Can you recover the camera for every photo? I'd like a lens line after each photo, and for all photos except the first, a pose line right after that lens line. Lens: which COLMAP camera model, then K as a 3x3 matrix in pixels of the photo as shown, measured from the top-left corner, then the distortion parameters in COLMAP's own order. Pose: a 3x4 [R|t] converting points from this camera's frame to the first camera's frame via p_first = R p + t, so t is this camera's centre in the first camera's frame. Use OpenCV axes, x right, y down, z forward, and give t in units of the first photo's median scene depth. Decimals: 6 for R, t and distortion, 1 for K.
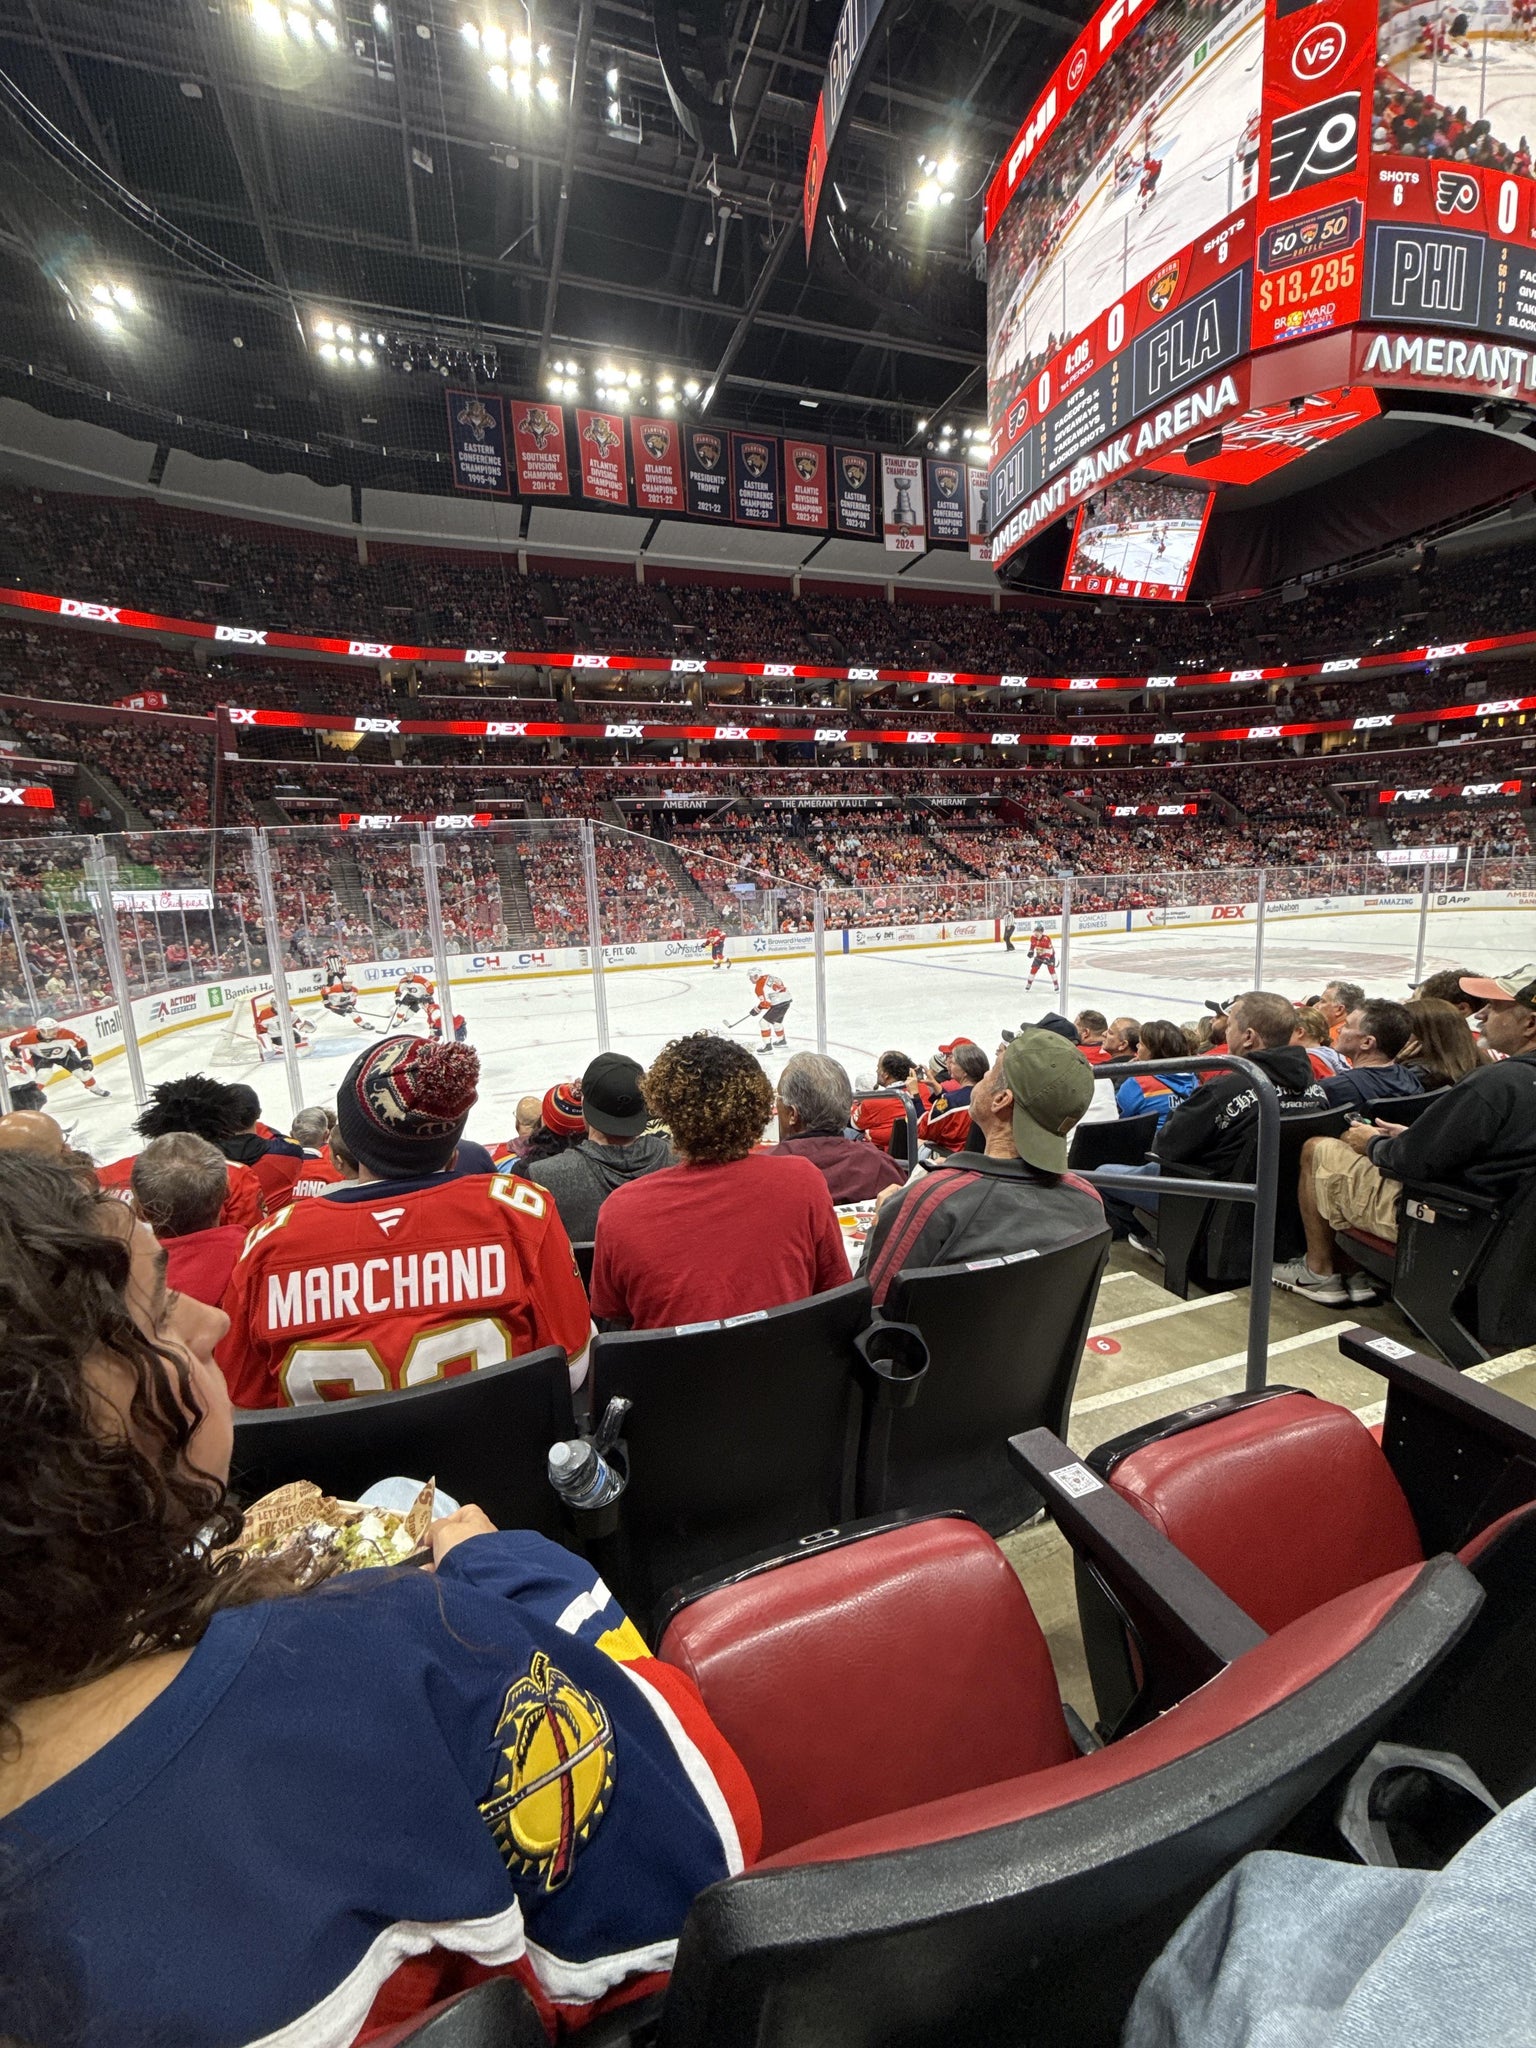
lens RADIAL K [[817.3, 0, 767.5], [0, 817.3, 1018.6], [0, 0, 1]] dist [0.003317, 0.000006]
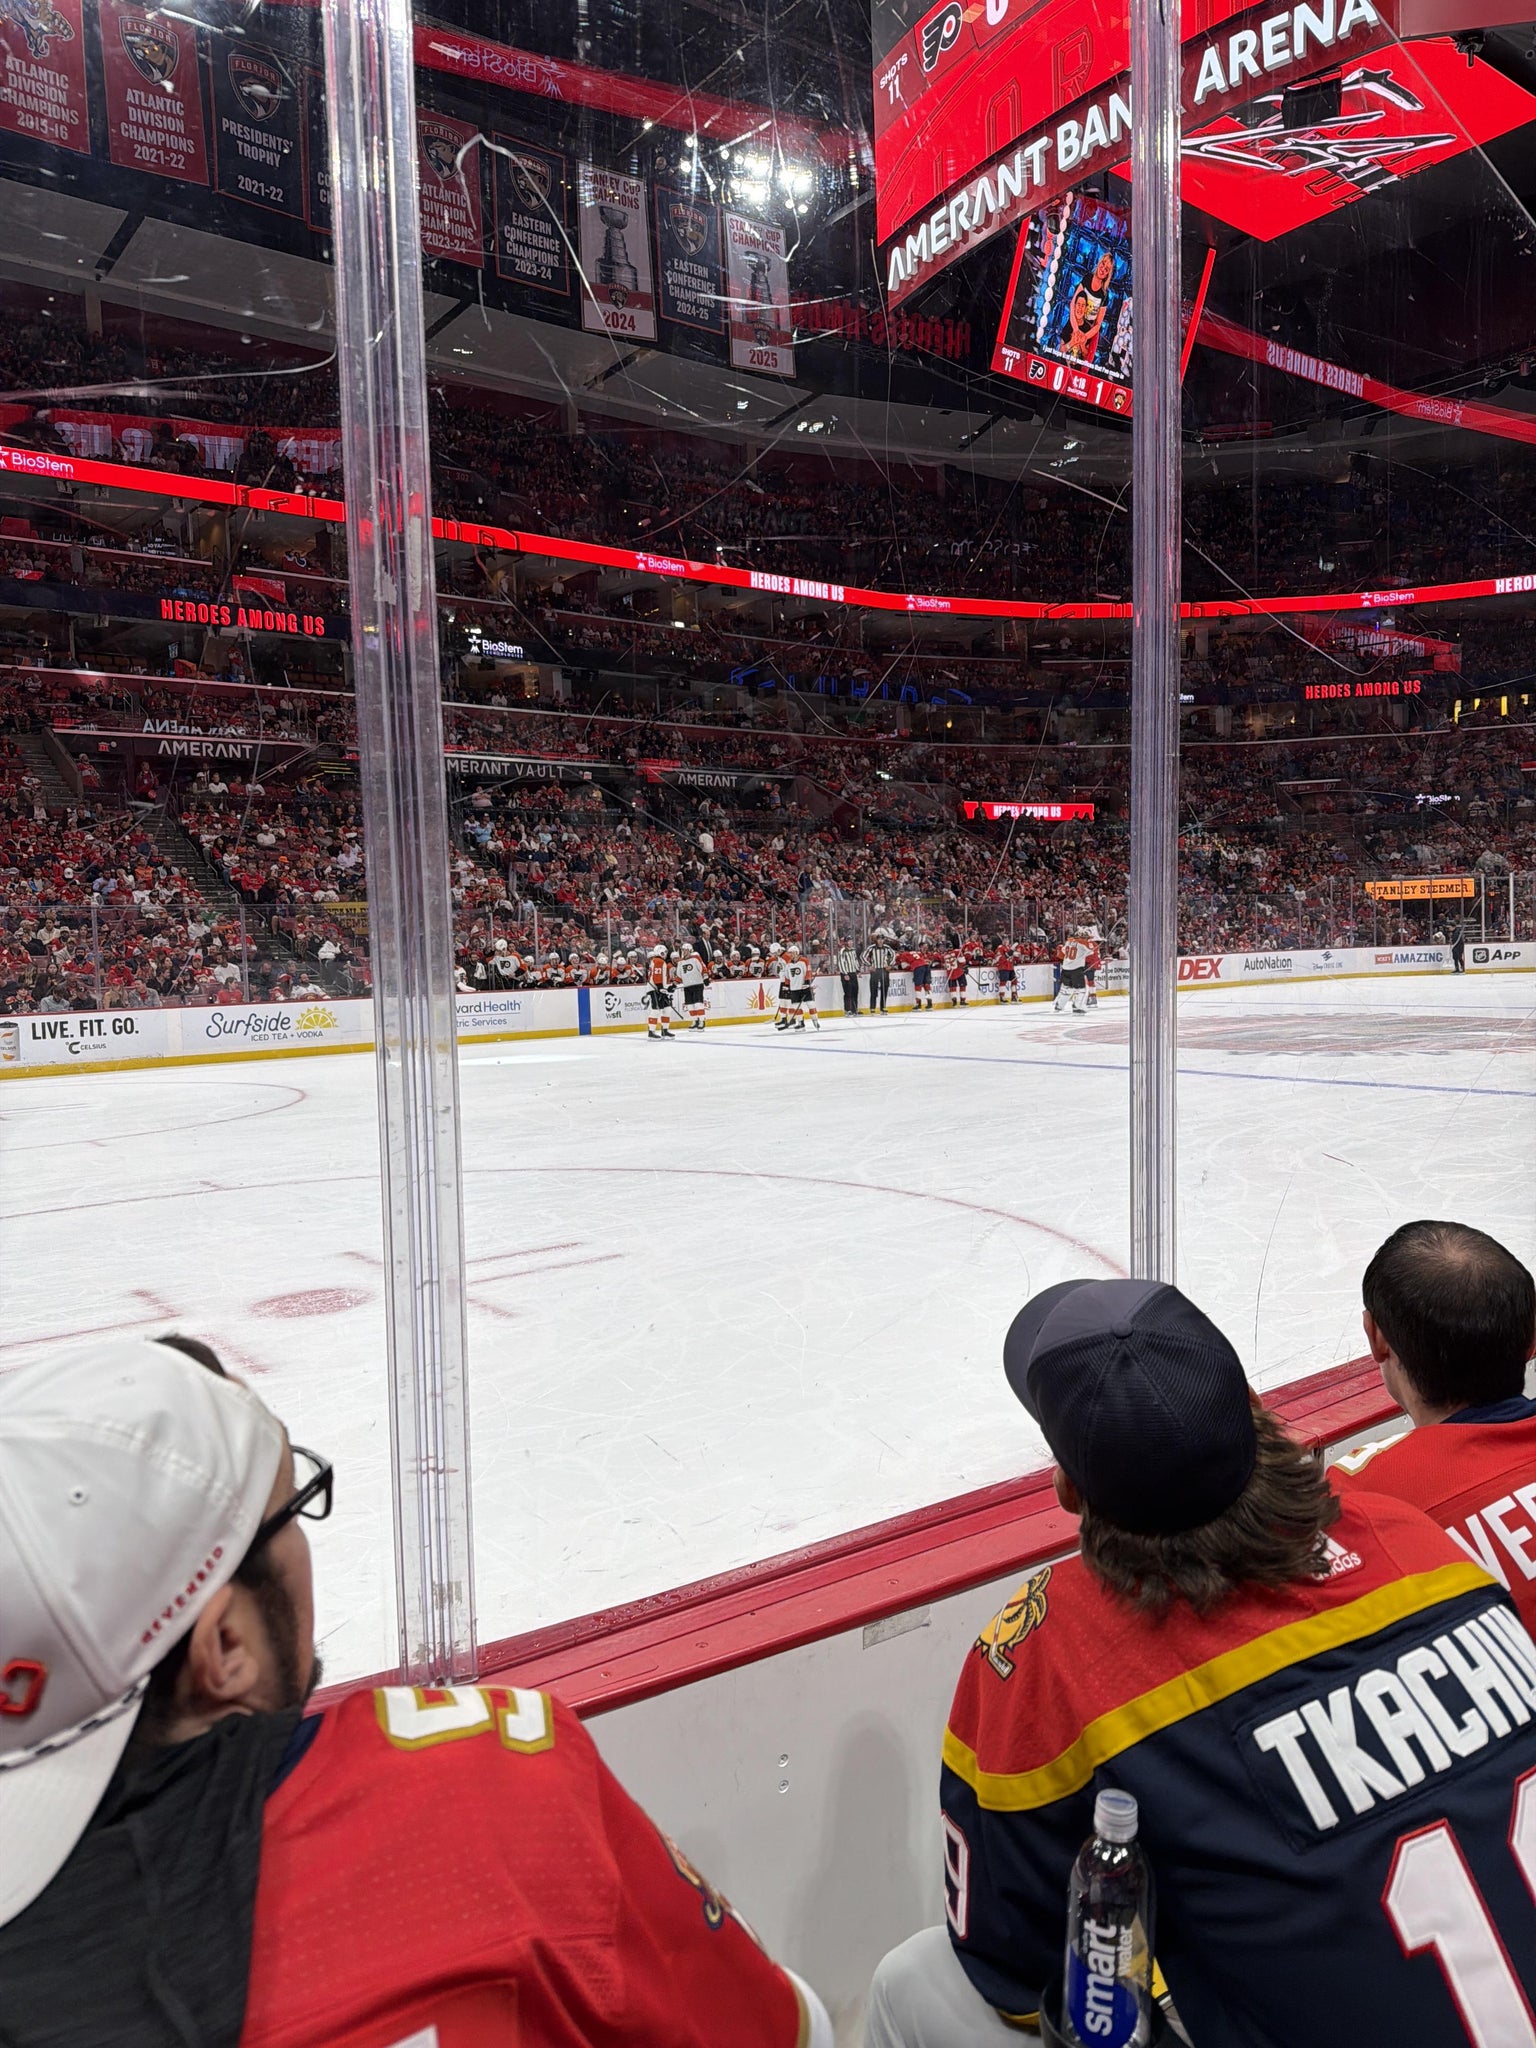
lens RADIAL K [[1441.7, 0, 750.6], [0, 1441.7, 1027.9], [0, 0, 1]] dist [0.054260, -0.062295]
pose [[0.954385, -0.002532, 0.298569, -0.054156], [0.035340, 0.993893, -0.104537, 0.009567], [-0.296481, 0.110320, 0.948646, 0.097375]]
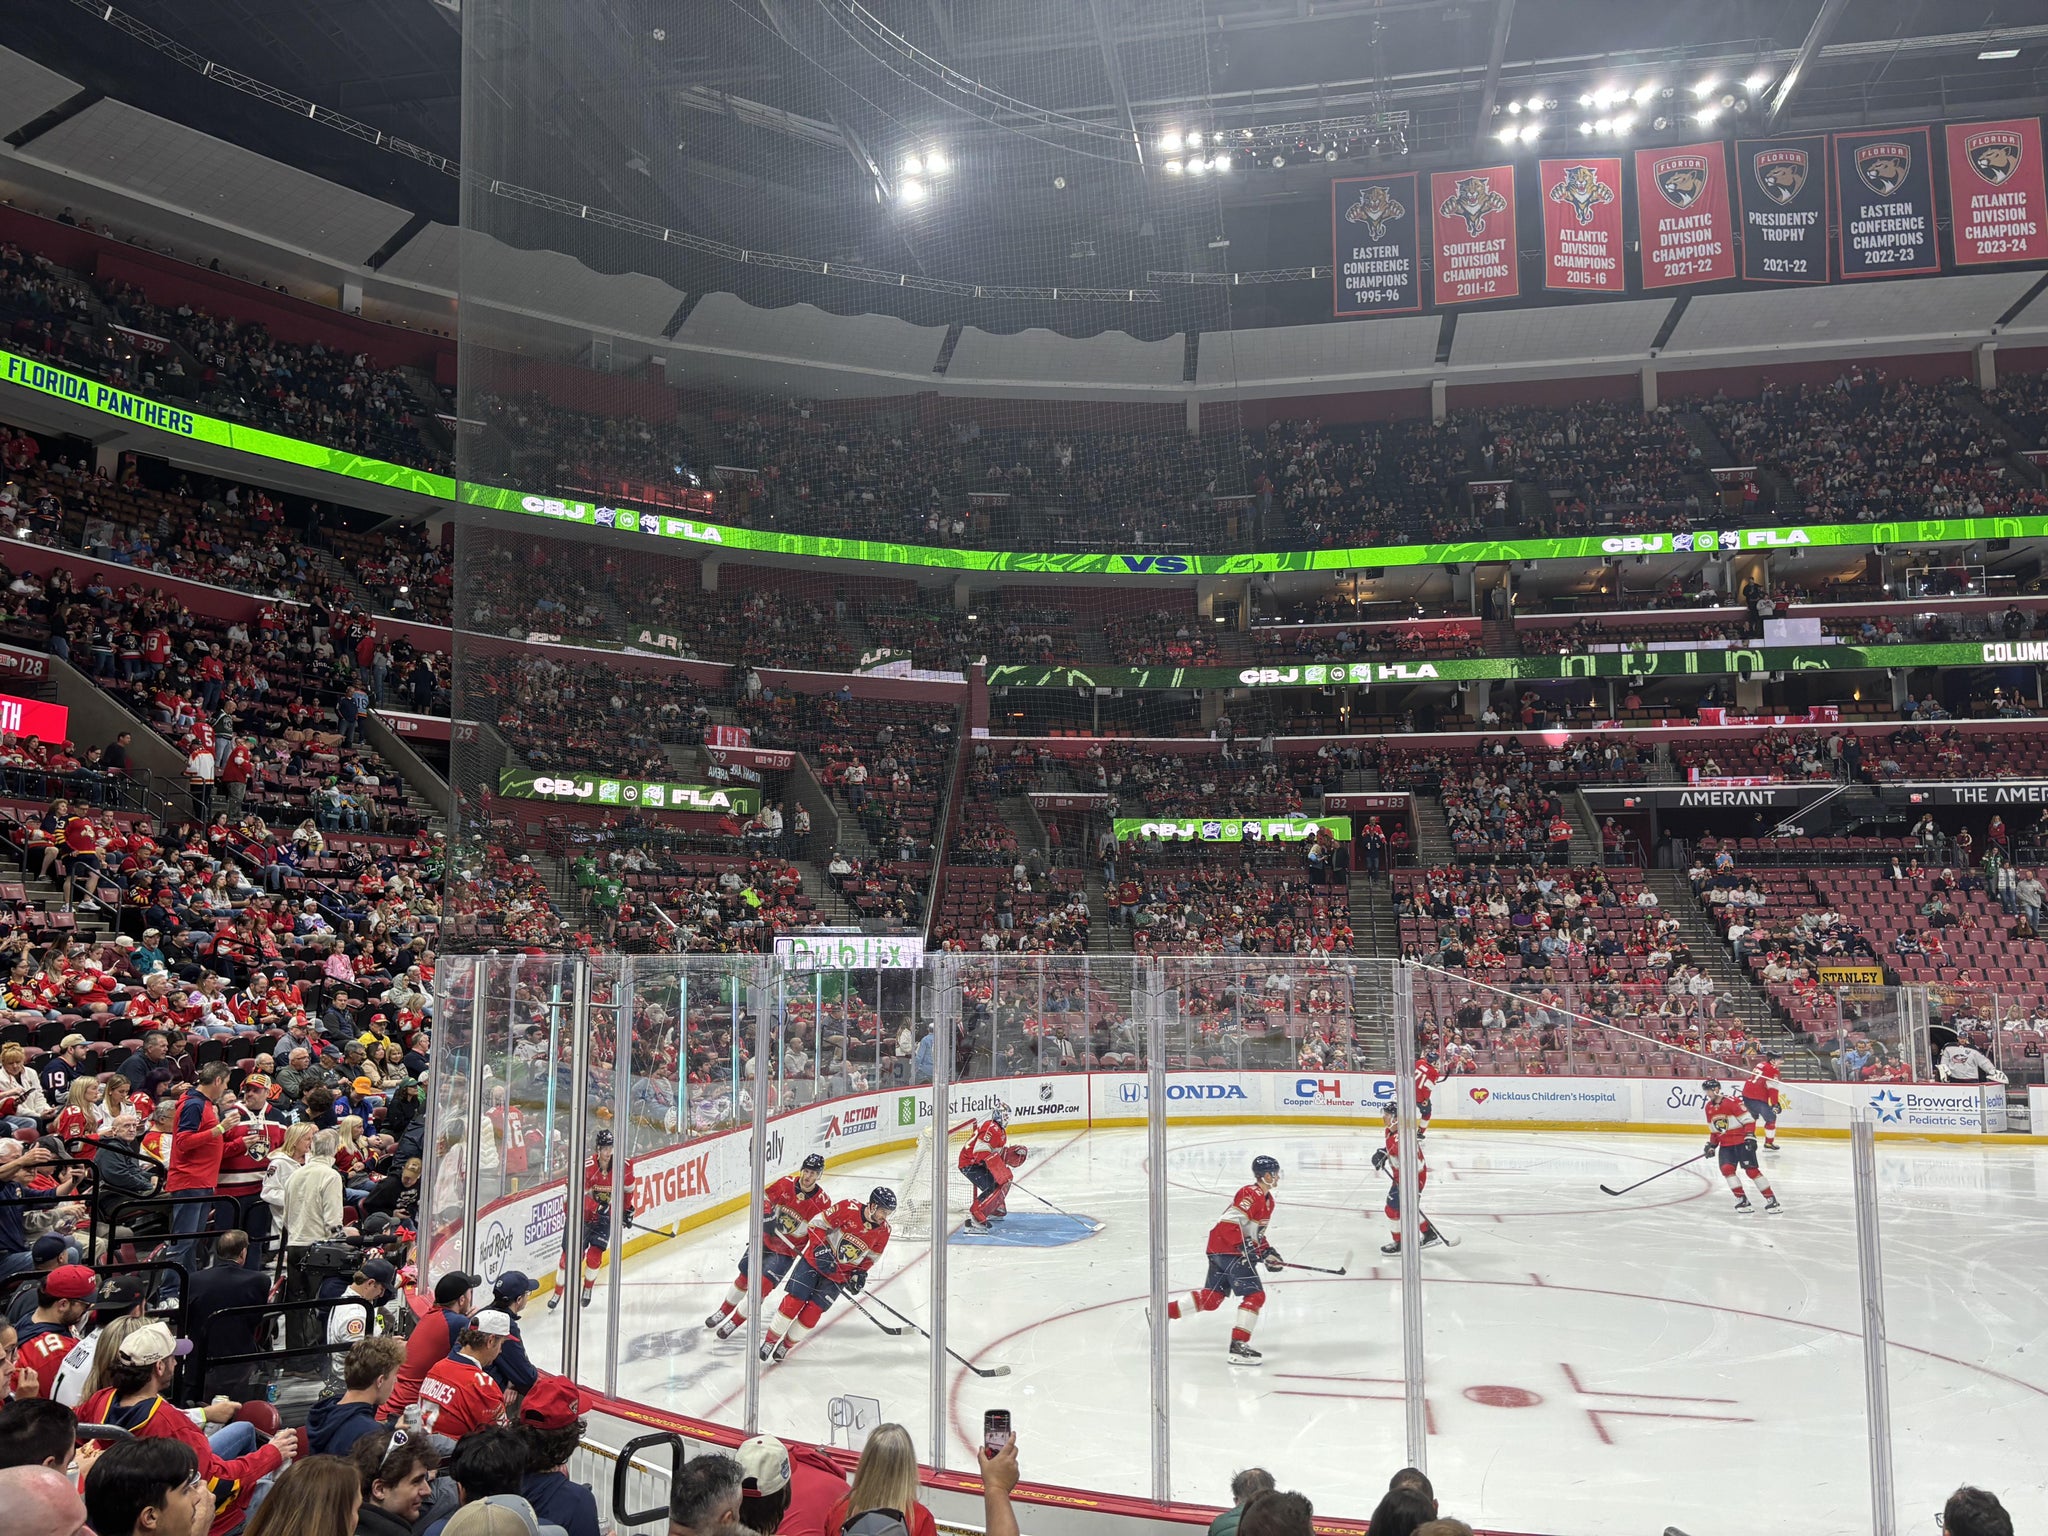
lens RADIAL K [[1543.9, 0, 1040.1], [0, 1543.9, 767.1], [0, 0, 1]] dist [0.048497, -0.051536]
pose [[0.865087, -0.014359, -0.501416, 0.015972], [-0.117060, 0.966212, -0.229632, -0.011274], [0.487771, 0.257347, 0.834177, -0.015136]]
